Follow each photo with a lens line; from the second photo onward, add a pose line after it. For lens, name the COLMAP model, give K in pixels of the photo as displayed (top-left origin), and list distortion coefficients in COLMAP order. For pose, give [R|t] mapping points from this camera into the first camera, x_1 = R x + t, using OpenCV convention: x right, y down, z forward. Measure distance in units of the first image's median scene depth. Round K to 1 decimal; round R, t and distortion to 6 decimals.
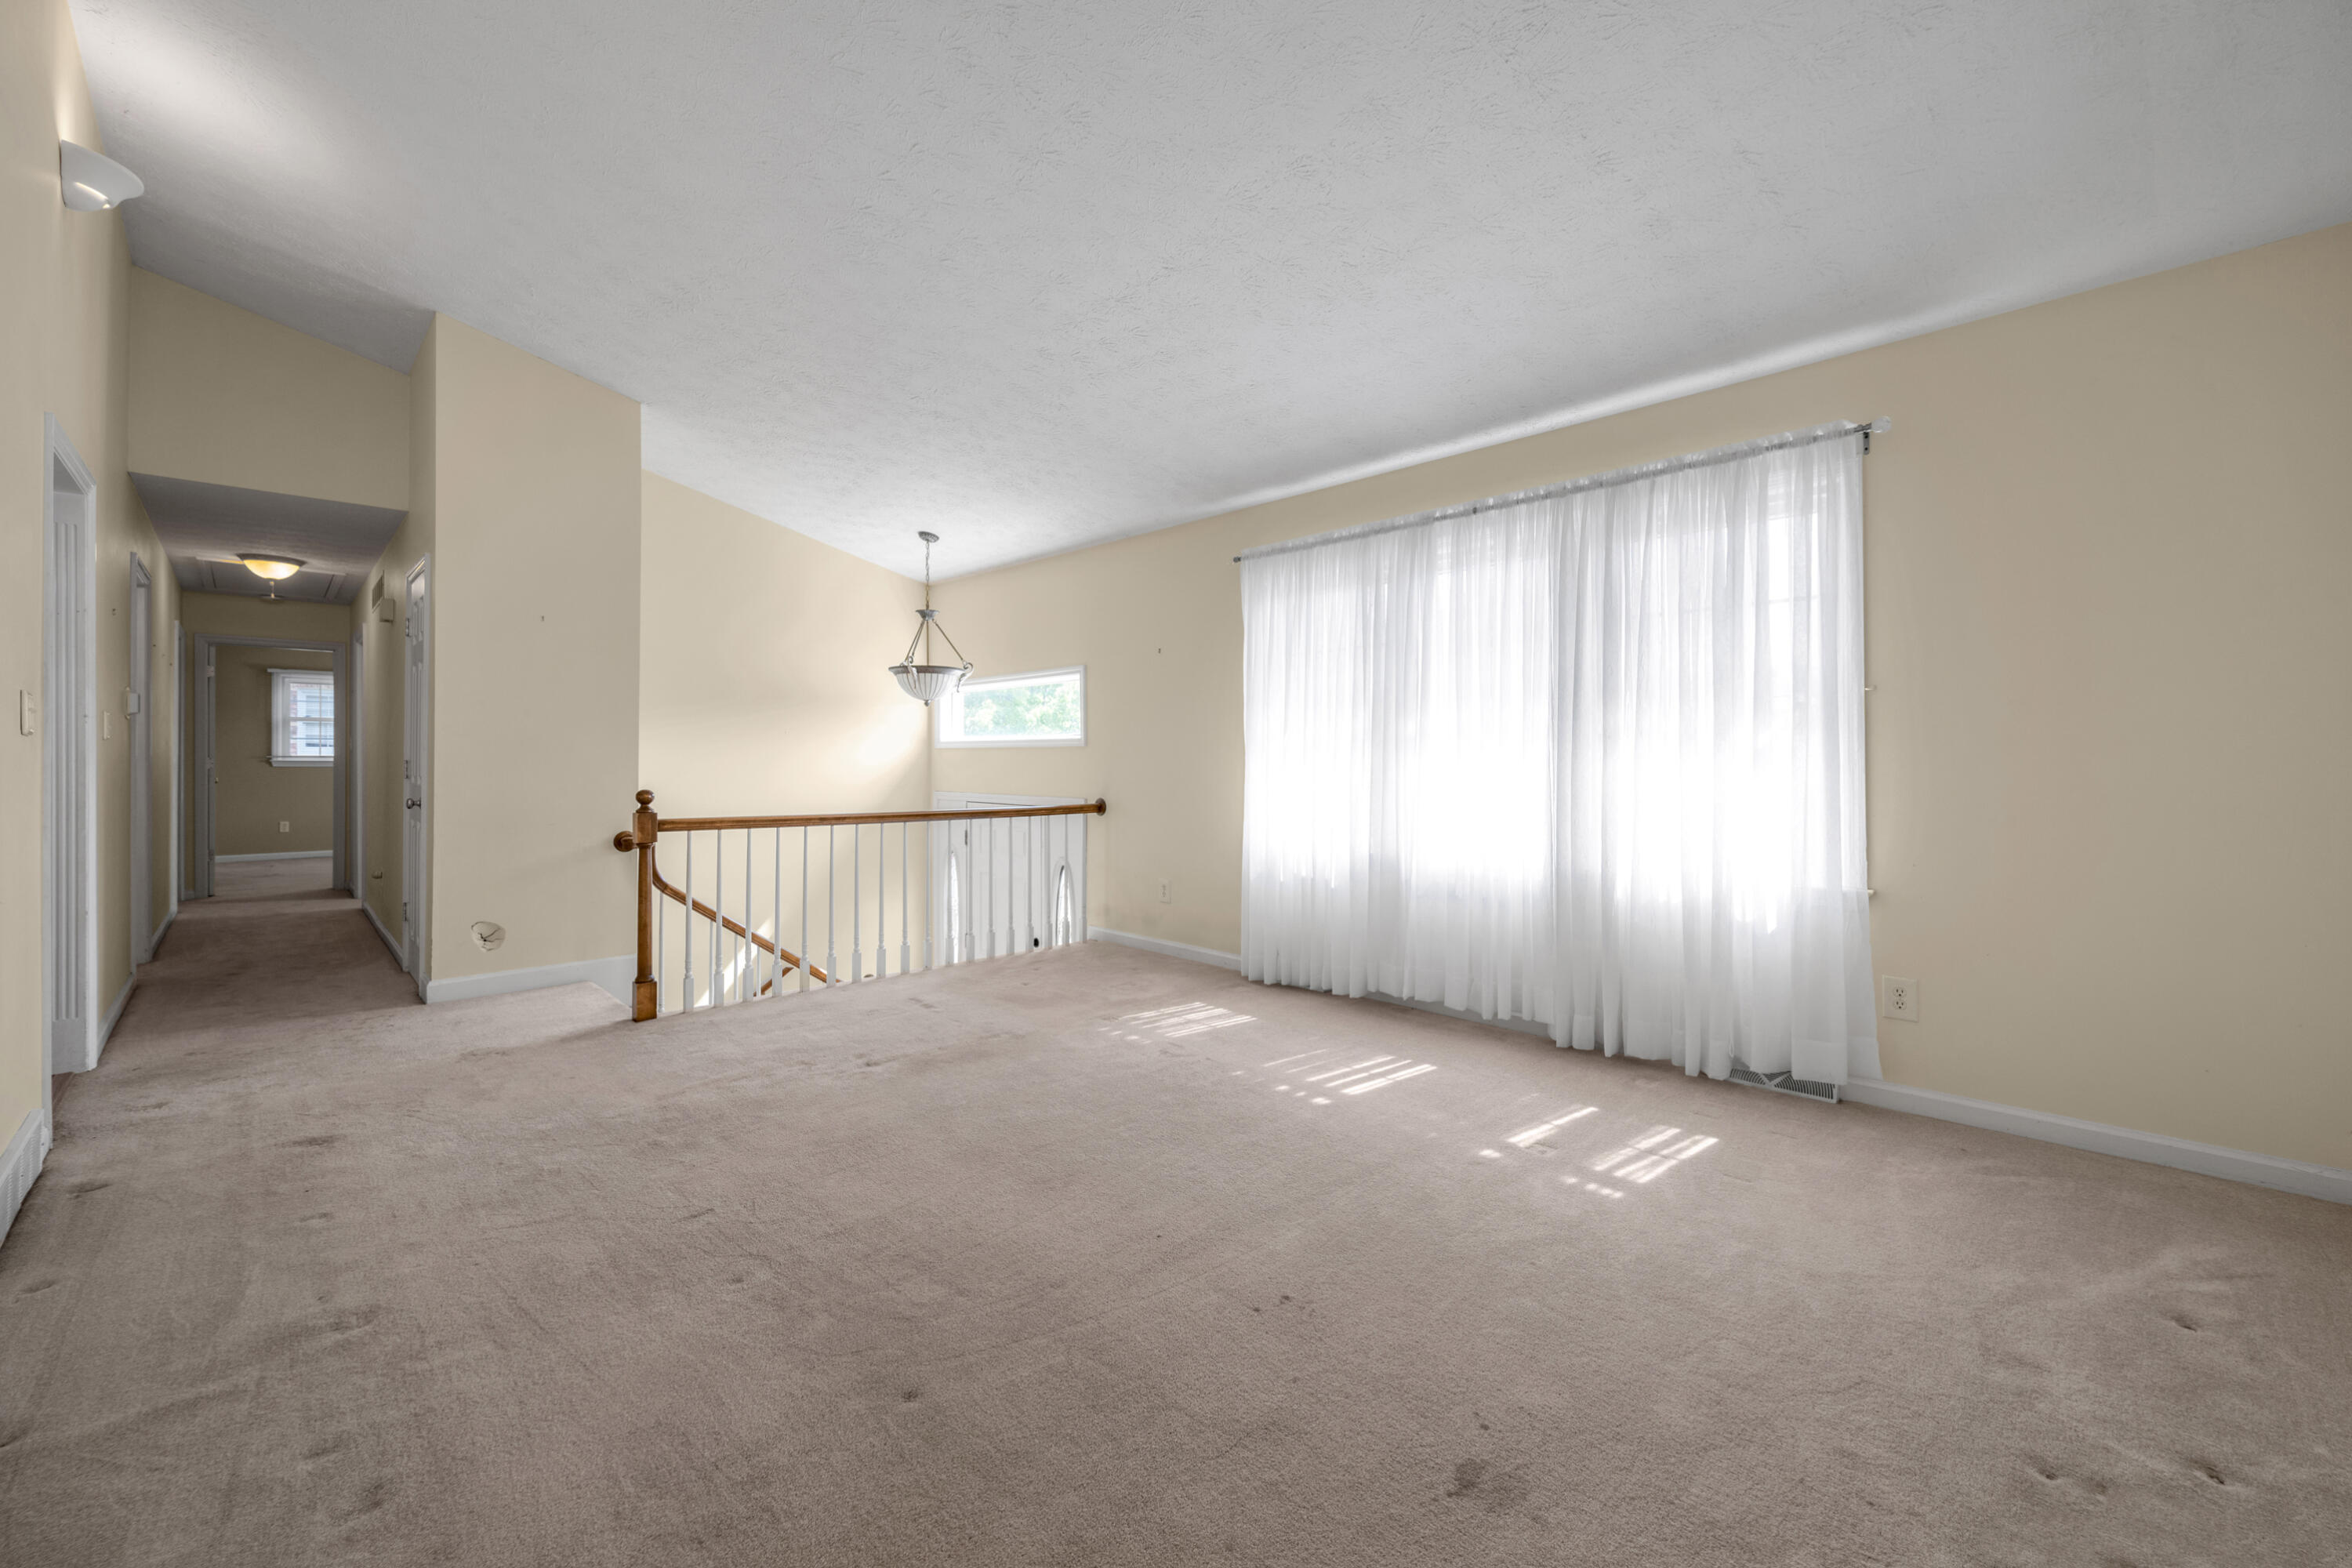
lens RADIAL K [[954.9, 0, 1168.4], [0, 954.9, 755.1], [0, 0, 1]] dist [0.001233, 0.000137]
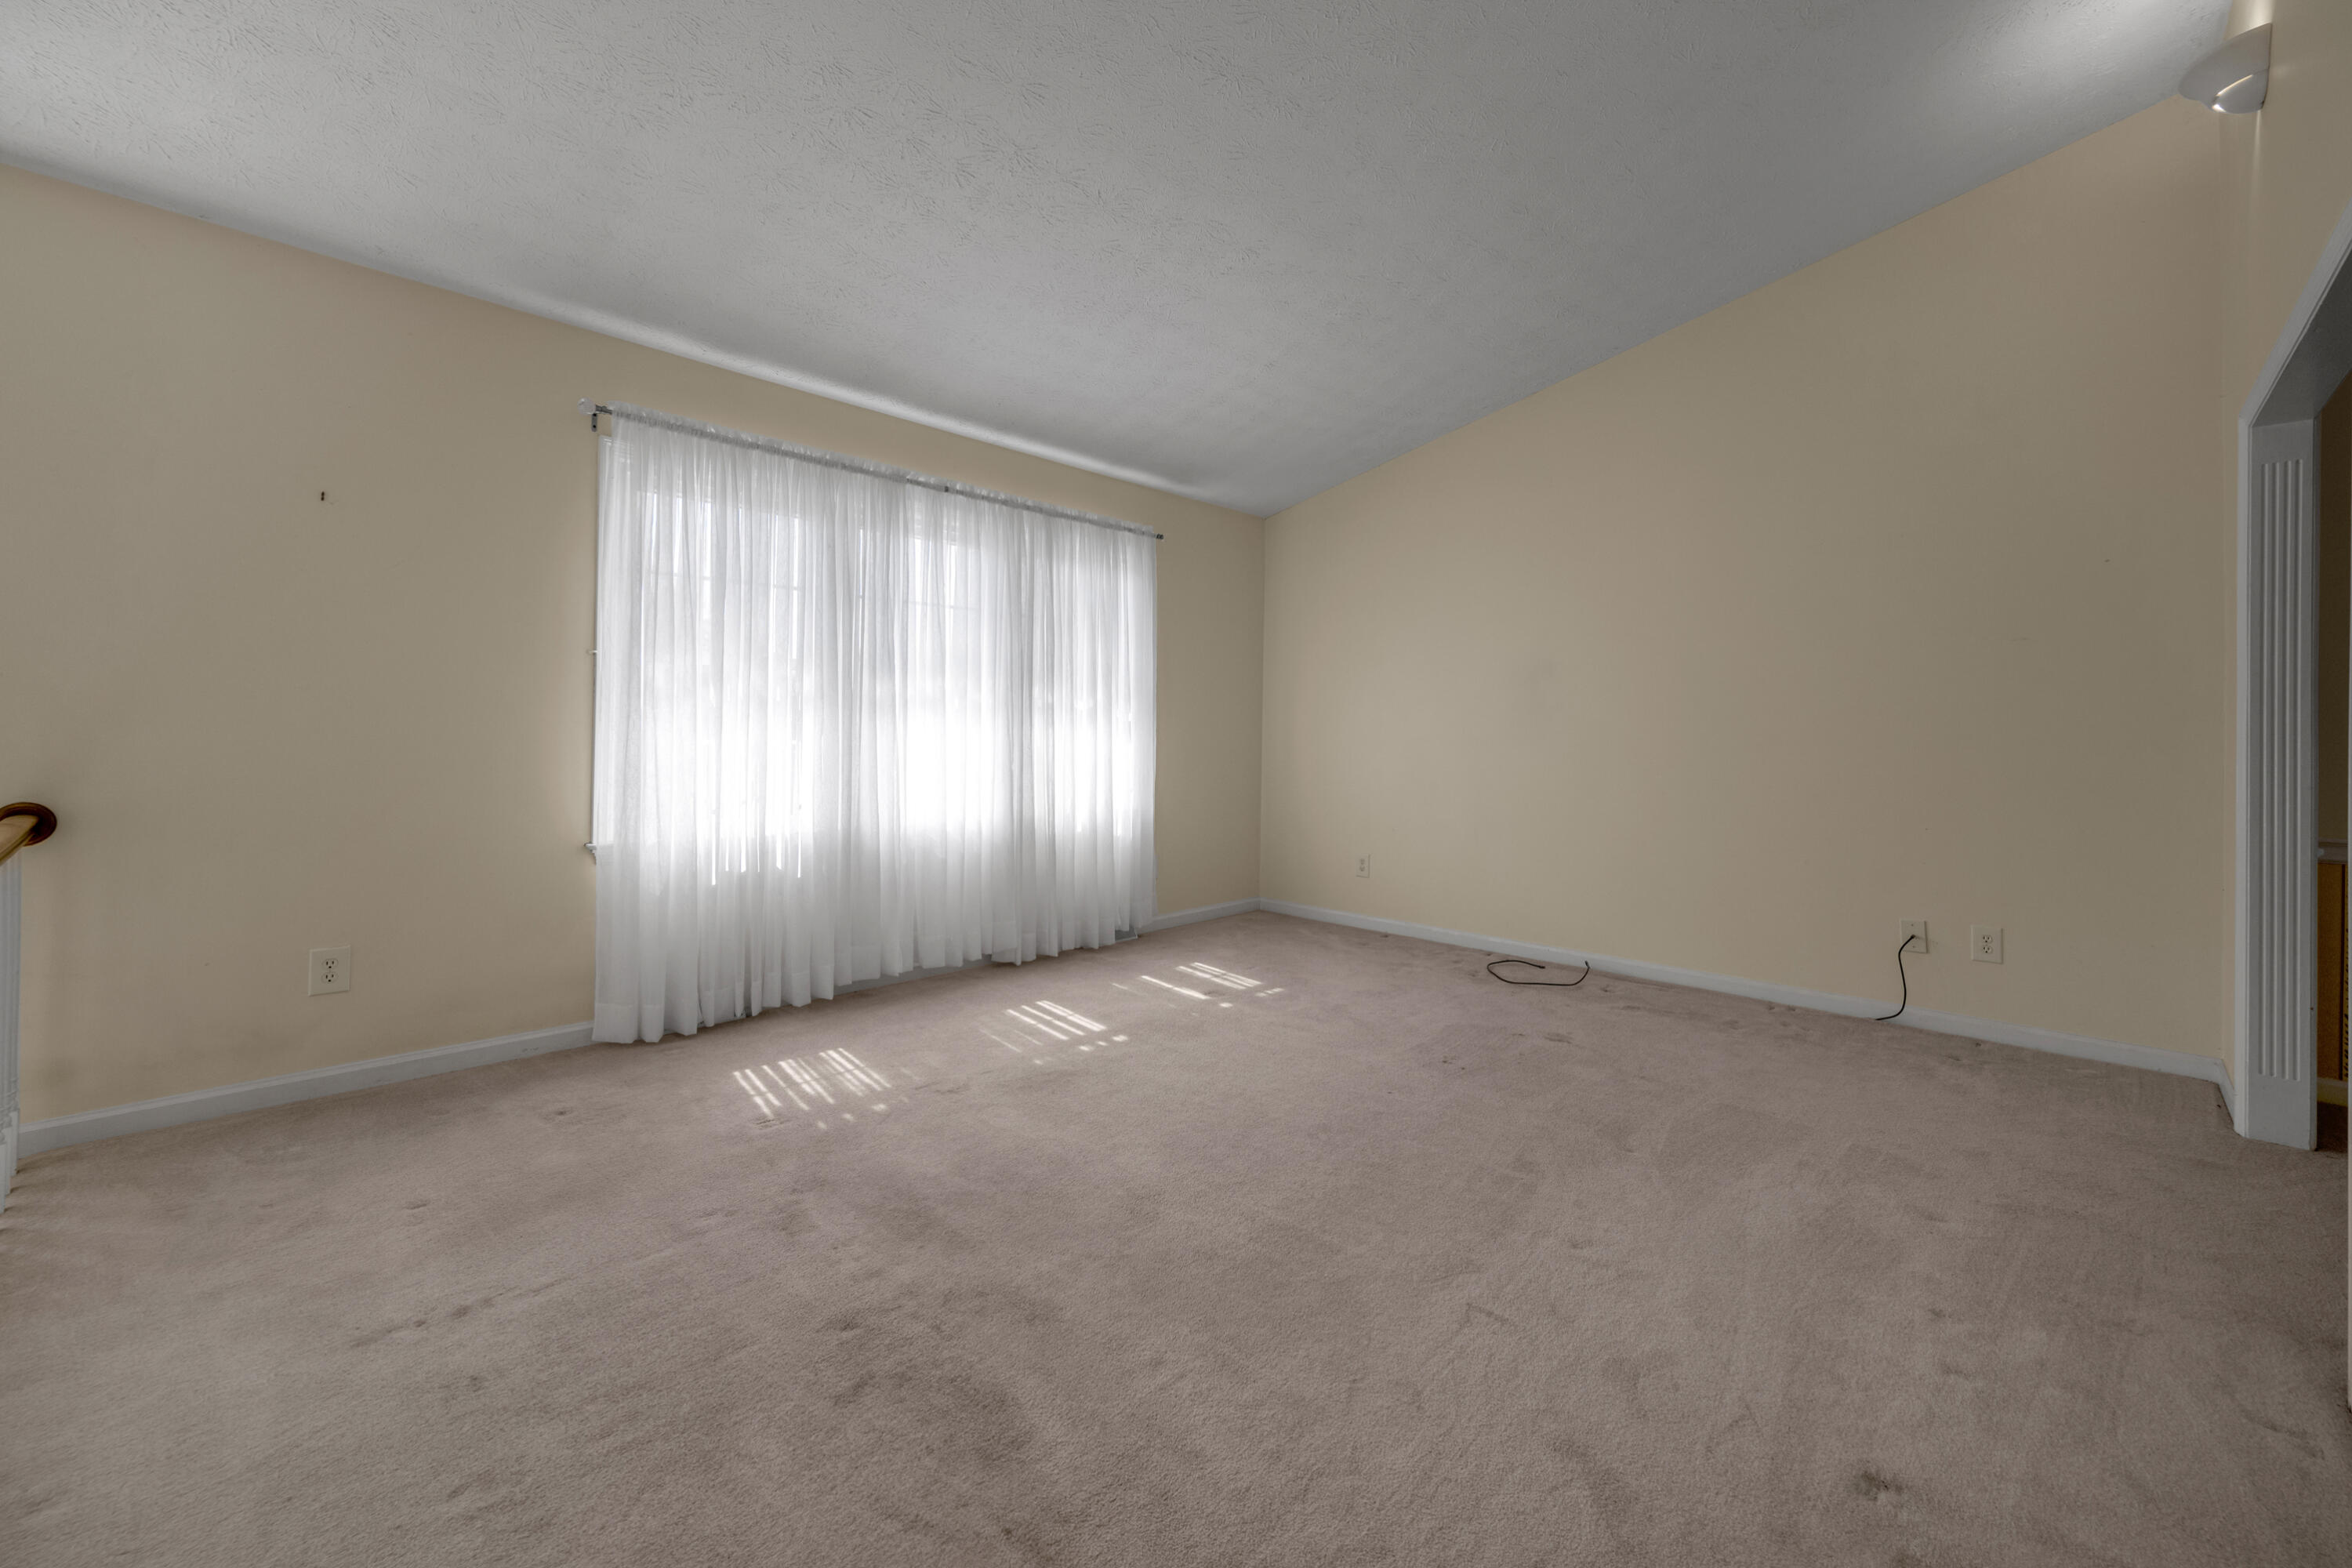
lens RADIAL K [[942.2, 0, 1182.6], [0, 942.2, 730.8], [0, 0, 1]] dist [0.000413, 0.000154]
pose [[-0.049823, 0.001568, 0.998757, -0.825554], [-0.024015, 0.999708, -0.002767, 0.006653], [-0.998469, -0.024123, -0.049771, 0.895030]]
